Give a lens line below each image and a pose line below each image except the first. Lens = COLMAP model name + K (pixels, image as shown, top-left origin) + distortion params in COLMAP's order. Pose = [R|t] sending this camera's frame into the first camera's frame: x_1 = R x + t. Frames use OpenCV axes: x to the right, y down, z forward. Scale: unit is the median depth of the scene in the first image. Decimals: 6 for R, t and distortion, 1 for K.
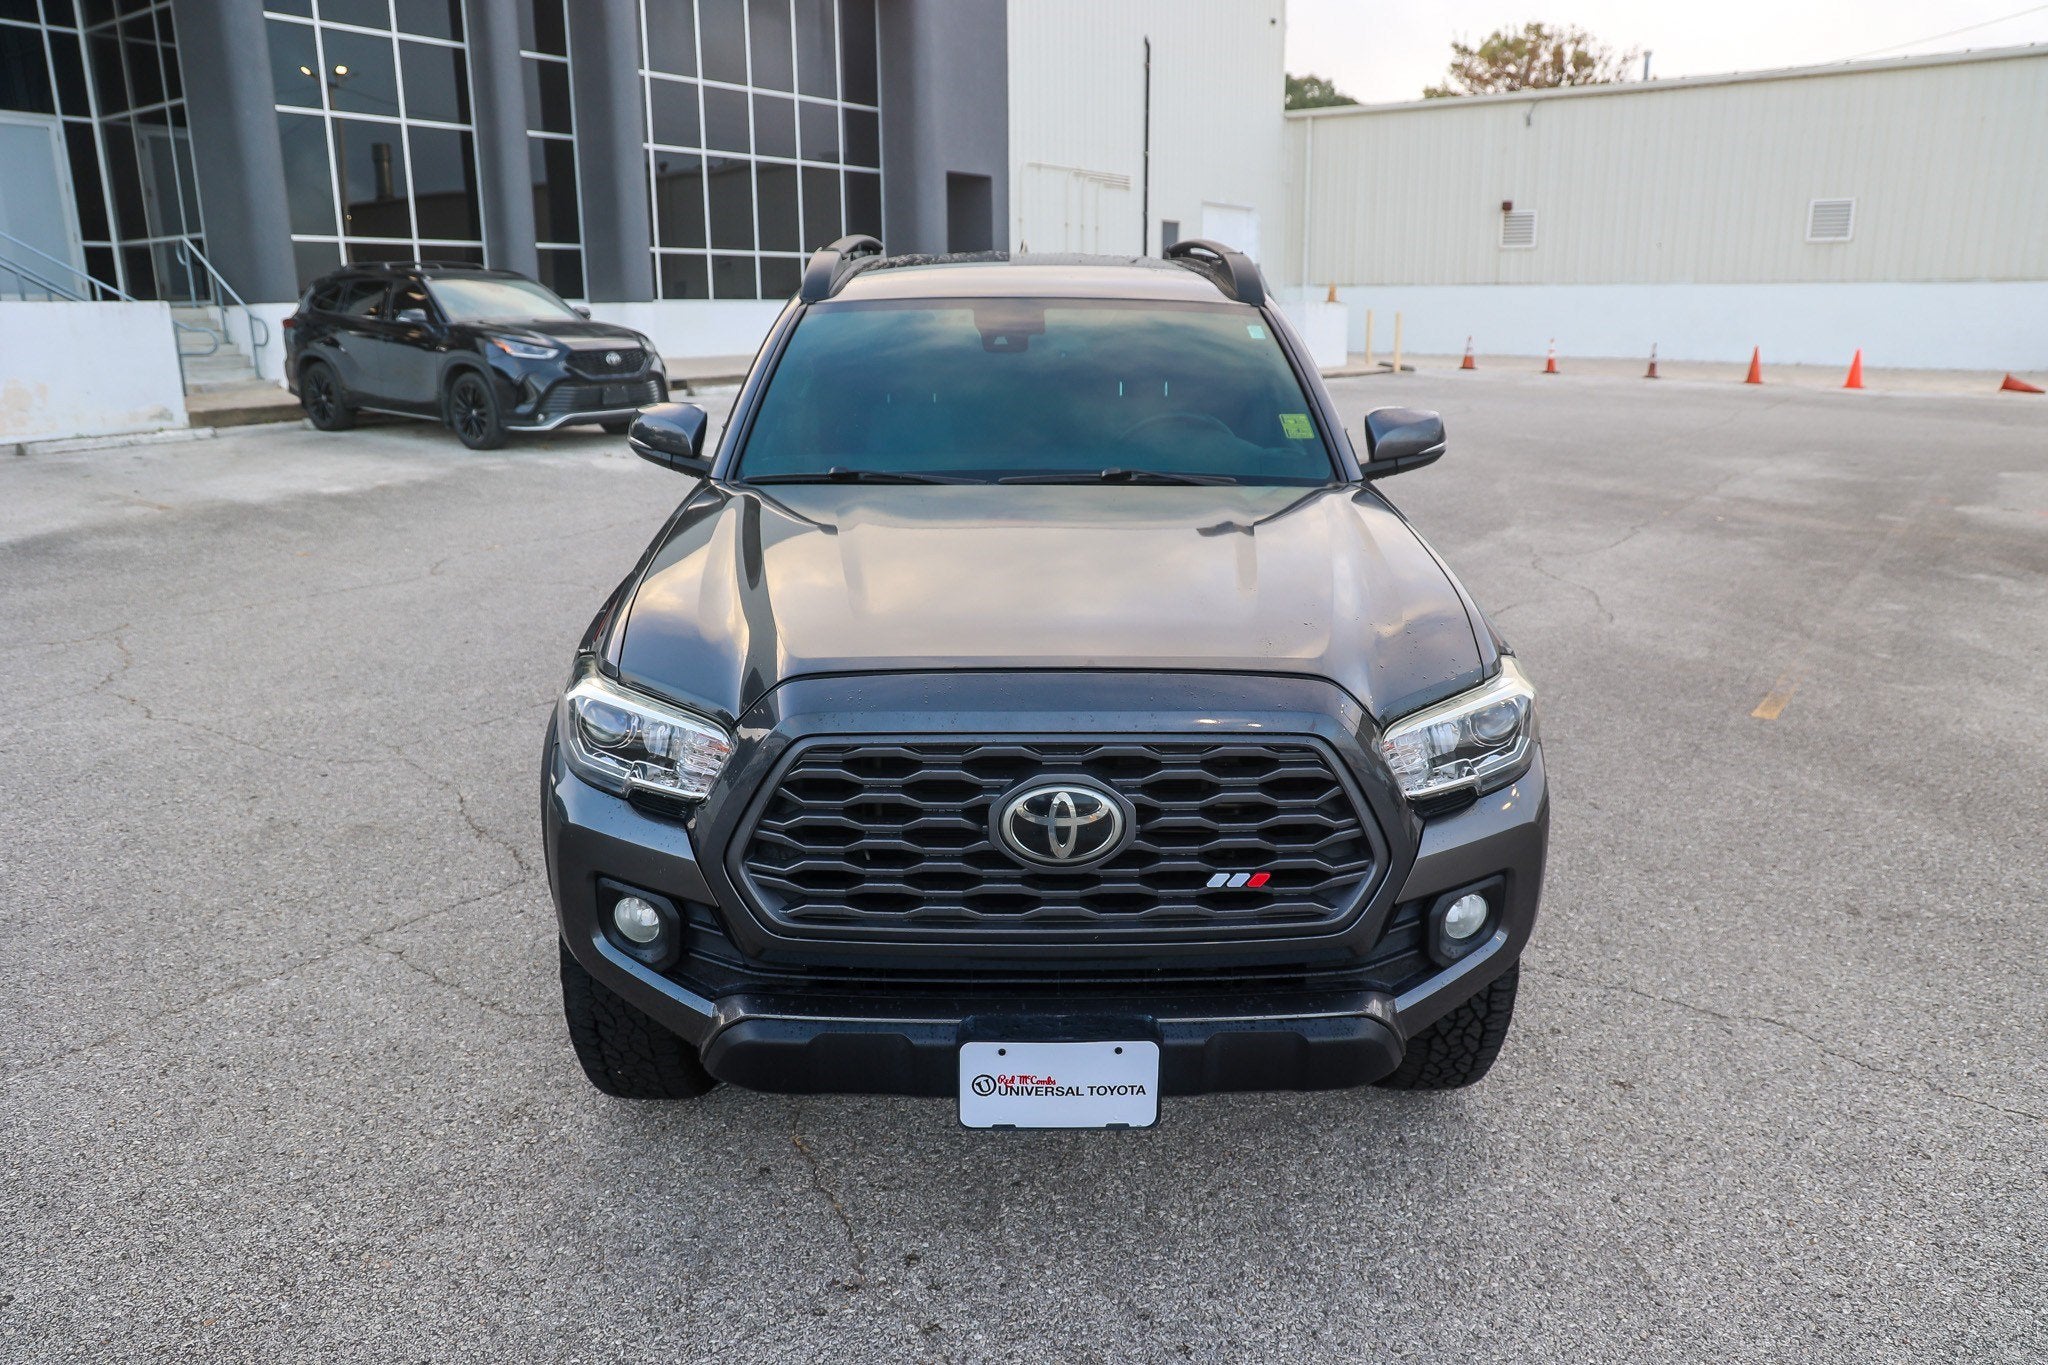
lens RADIAL K [[1381.7, 0, 1032.0], [0, 1381.7, 680.9], [0, 0, 1]] dist [-0.084174, 0.049509]
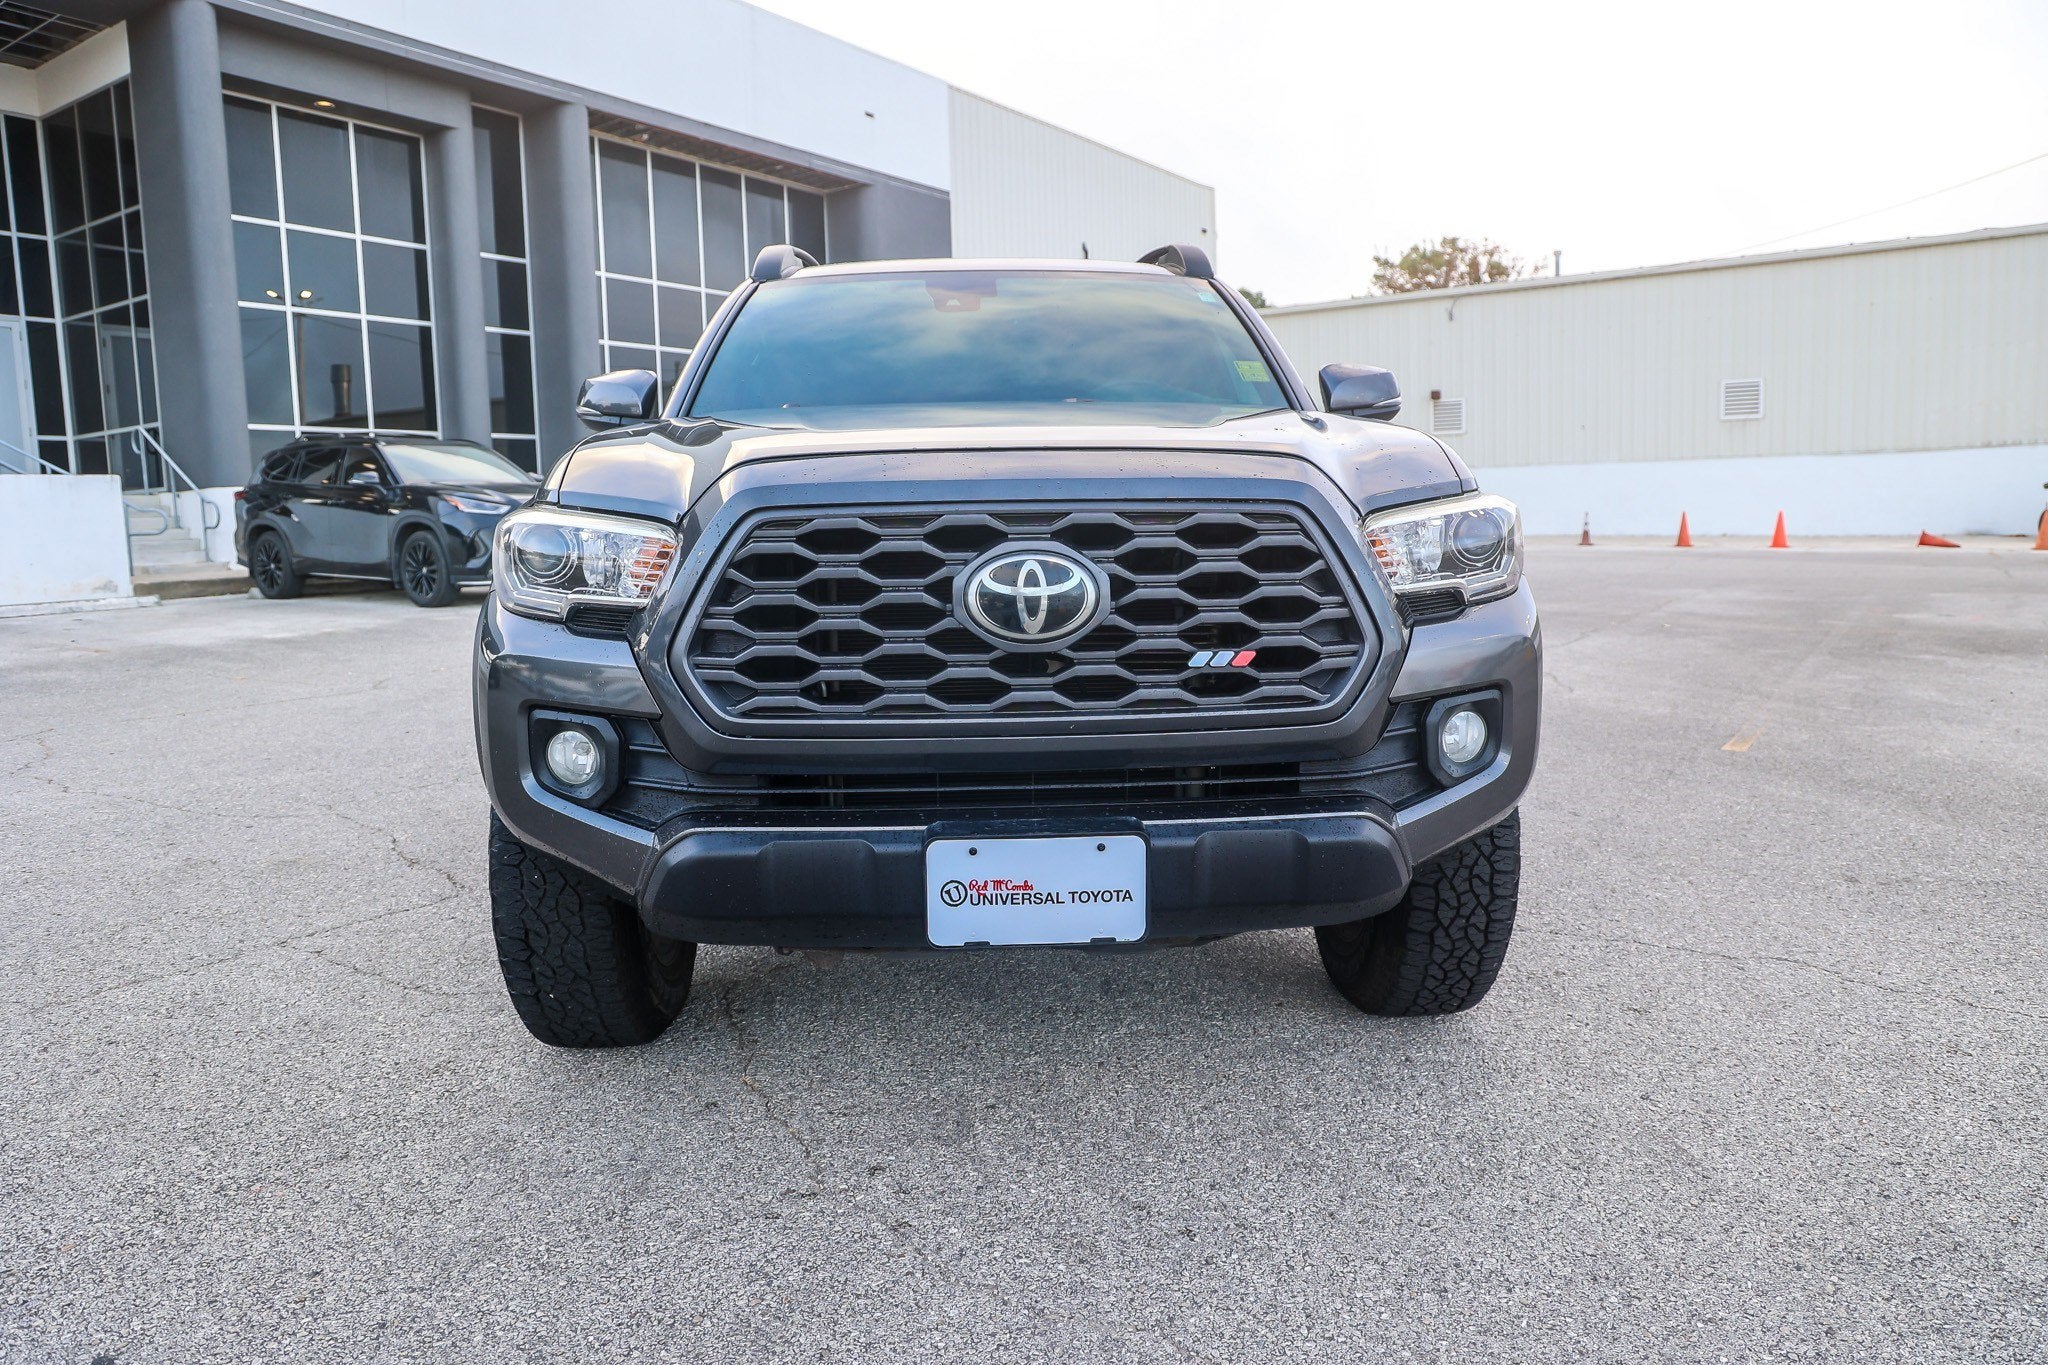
lens RADIAL K [[1383.1, 0, 1031.4], [0, 1383.1, 691.1], [0, 0, 1]] dist [-0.085776, 0.051769]
pose [[0.999131, -0.024173, 0.033953, -0.006891], [0.028722, 0.989651, -0.140590, 0.172291], [-0.030203, 0.141443, 0.989486, 0.047214]]
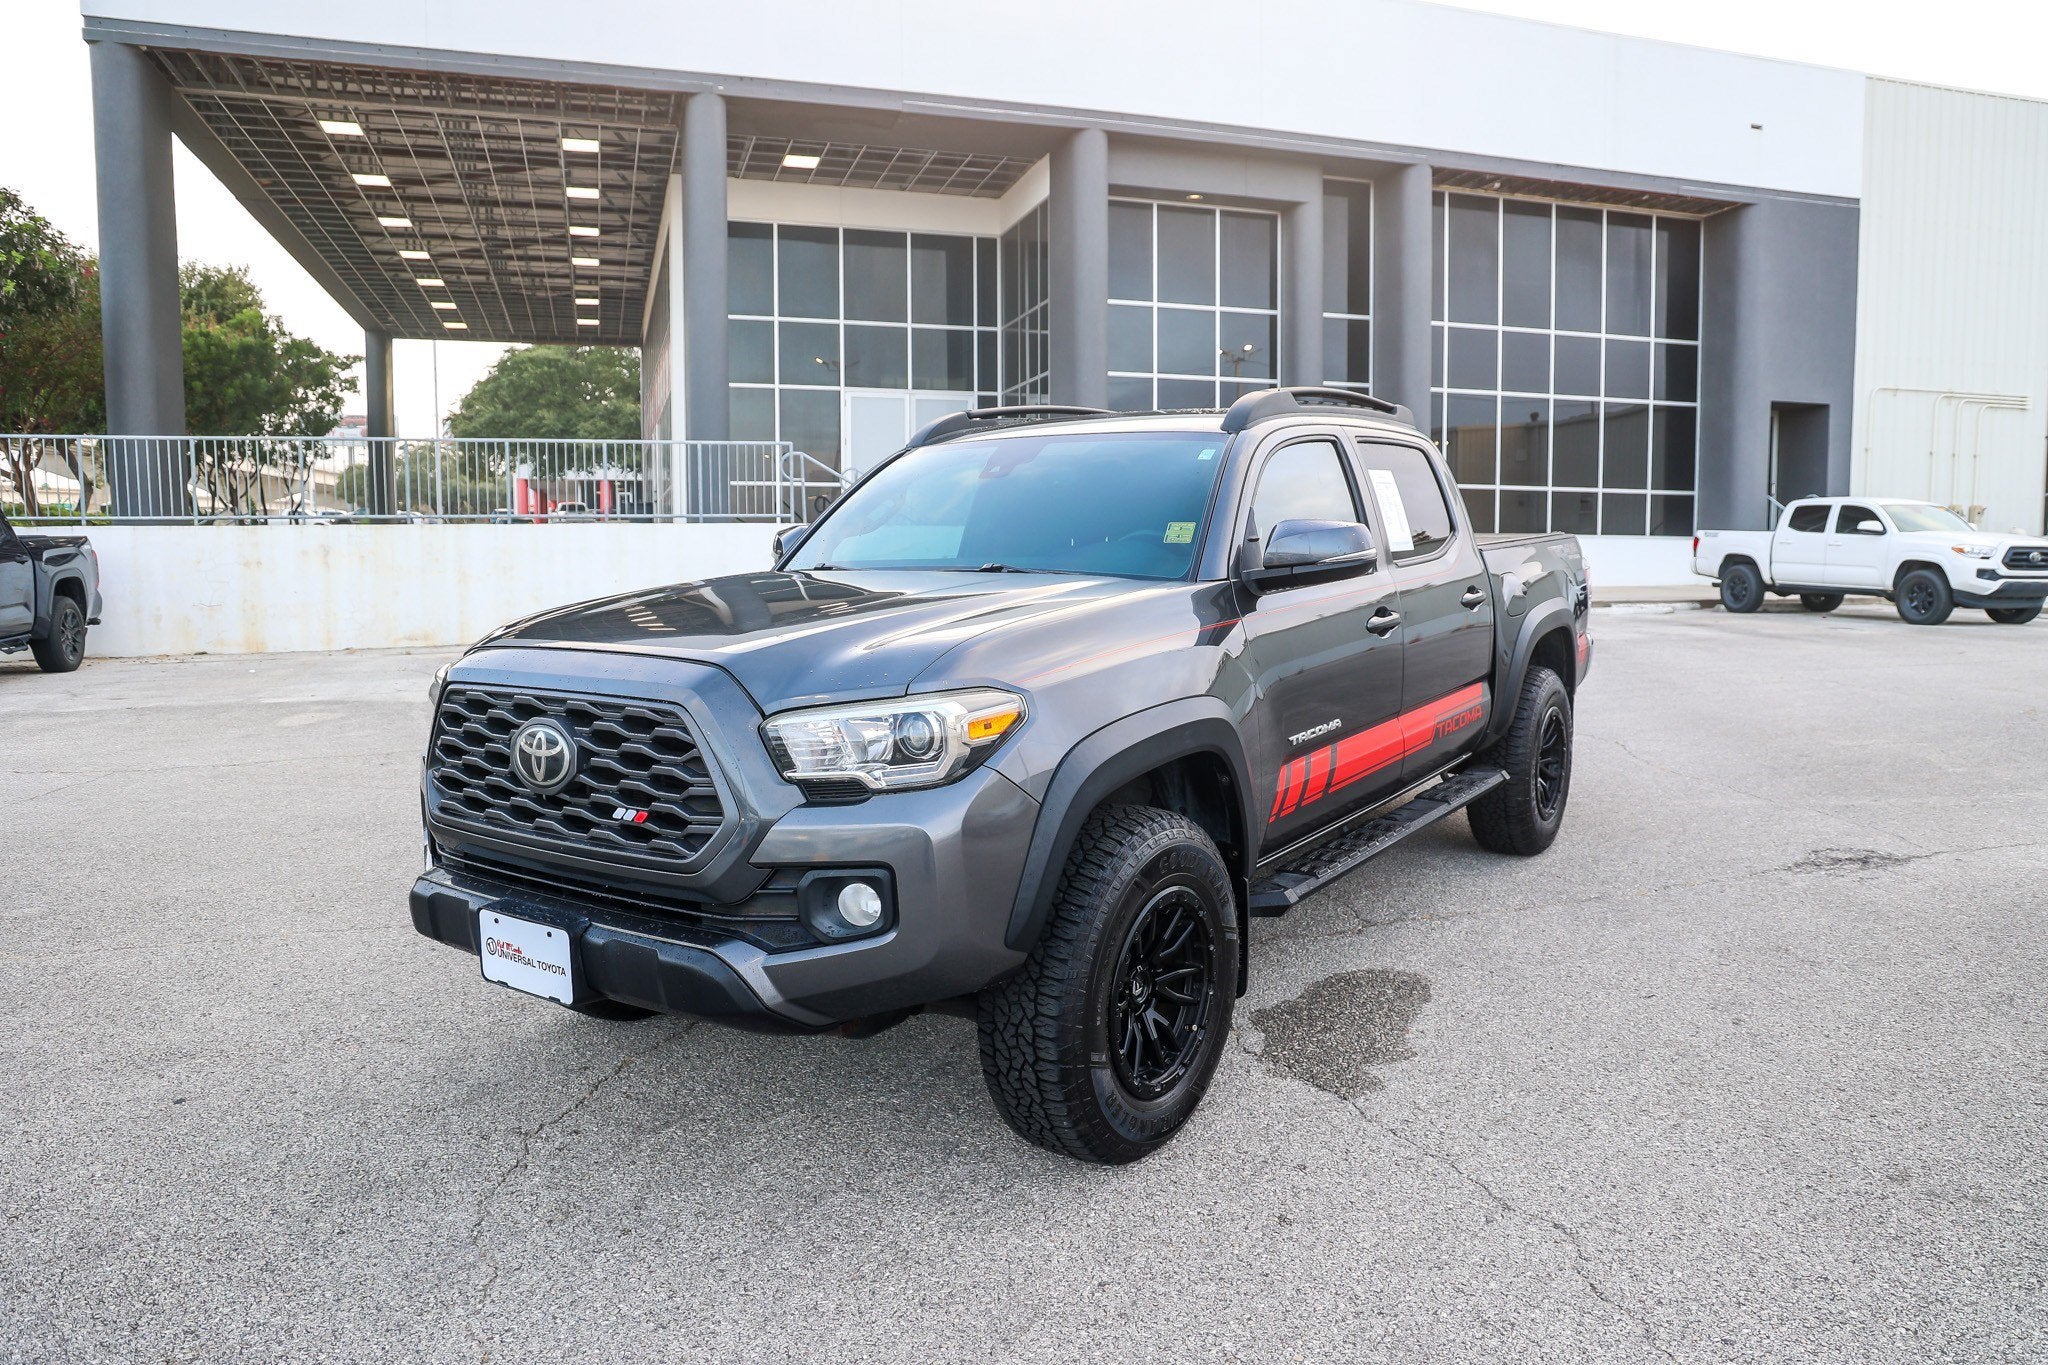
lens RADIAL K [[1376.3, 0, 1033.6], [0, 1376.3, 679.6], [0, 0, 1]] dist [-0.087995, 0.054337]
pose [[0.813070, 0.048845, -0.580113, 0.691066], [-0.149733, 0.980496, -0.127305, 0.074282], [0.562580, 0.190370, 0.804526, 0.099926]]
